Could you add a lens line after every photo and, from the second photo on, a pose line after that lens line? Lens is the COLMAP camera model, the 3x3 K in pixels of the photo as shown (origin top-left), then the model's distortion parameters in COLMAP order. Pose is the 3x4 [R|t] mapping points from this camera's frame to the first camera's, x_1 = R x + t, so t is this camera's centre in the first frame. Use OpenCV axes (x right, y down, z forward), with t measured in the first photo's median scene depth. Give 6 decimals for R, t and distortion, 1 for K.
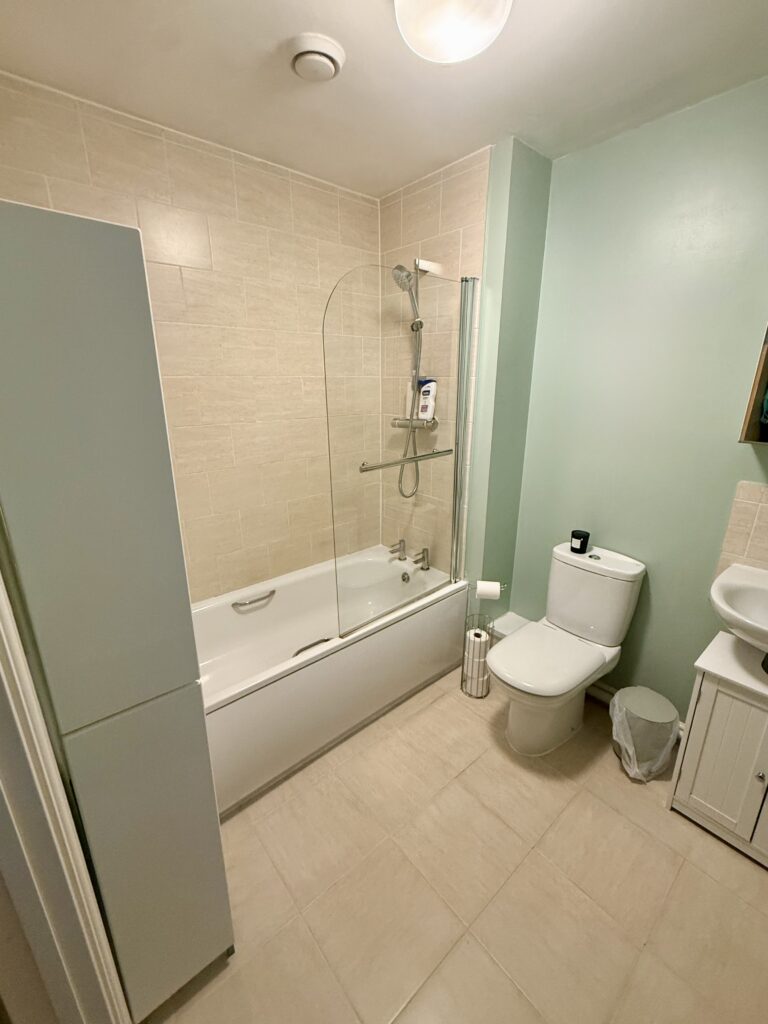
lens RADIAL K [[407.9, 0, 394.7], [0, 407.9, 505.1], [0, 0, 1]] dist [0.002392, -0.000360]
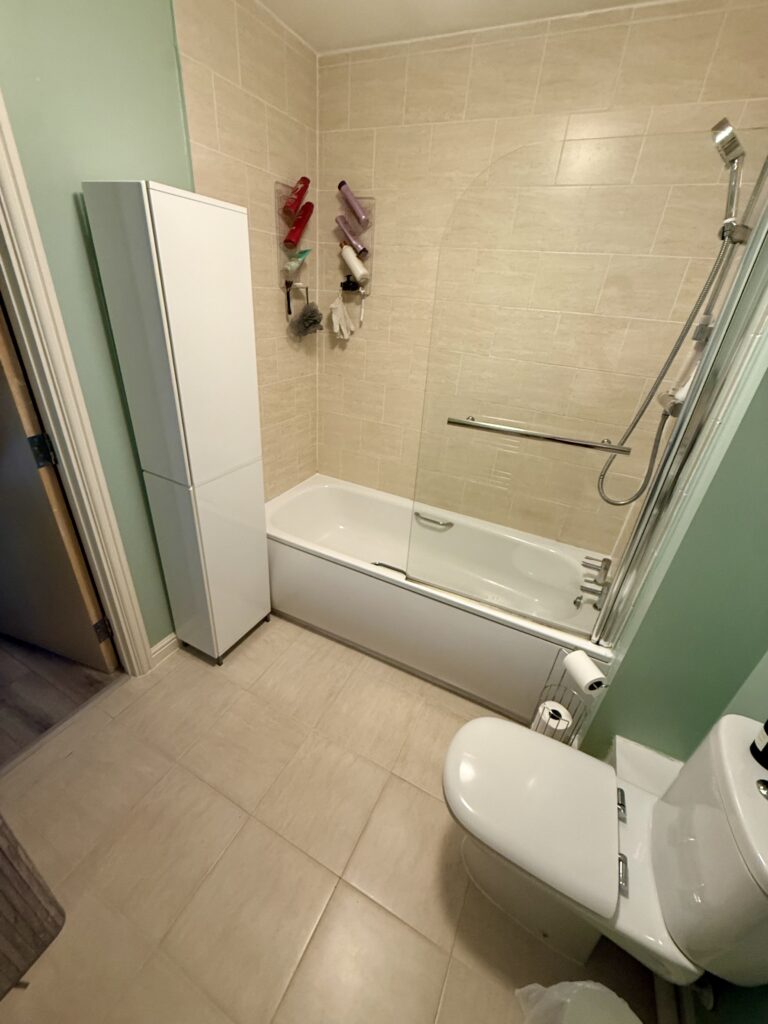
lens RADIAL K [[407.9, 0, 393.5], [0, 407.9, 506.6], [0, 0, 1]] dist [0.002392, -0.000360]
pose [[0.406803, 0.454904, -0.792196, 0.518586], [-0.341598, 0.880033, 0.329928, -0.139476], [0.847244, 0.136397, 0.513394, 0.386179]]
